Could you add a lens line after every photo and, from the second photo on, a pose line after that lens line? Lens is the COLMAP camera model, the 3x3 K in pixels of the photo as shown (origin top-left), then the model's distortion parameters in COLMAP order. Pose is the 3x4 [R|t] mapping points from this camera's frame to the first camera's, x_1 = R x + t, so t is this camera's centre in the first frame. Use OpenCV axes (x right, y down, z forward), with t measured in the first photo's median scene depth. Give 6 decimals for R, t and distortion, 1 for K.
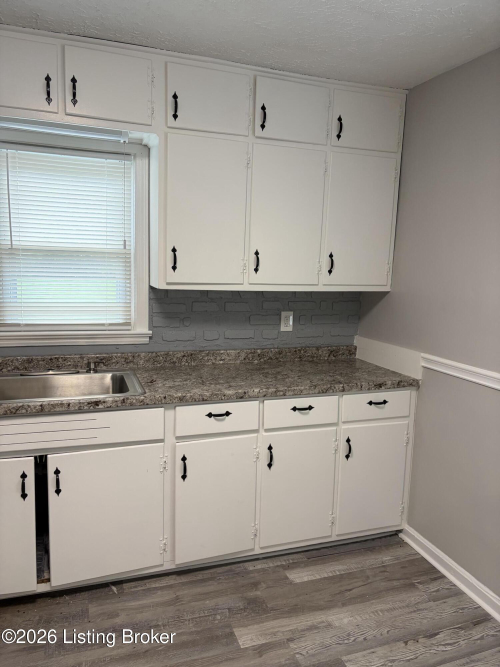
lens RADIAL K [[505.0, 0, 251.1], [0, 505.0, 333.2], [0, 0, 1]] dist [0.025632, -0.020114]
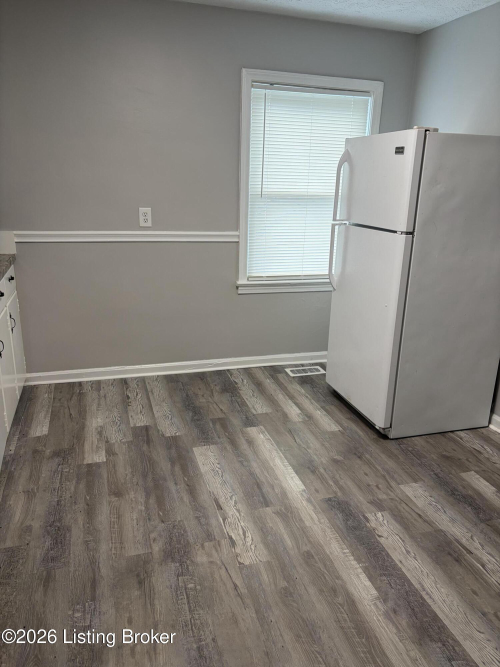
lens RADIAL K [[505.0, 0, 252.2], [0, 505.0, 331.9], [0, 0, 1]] dist [0.025632, -0.020114]
pose [[0.036647, -0.325228, 0.944925, -0.980683], [0.112859, 0.940858, 0.319452, -0.065012], [-0.992935, 0.094936, 0.071184, 0.425053]]
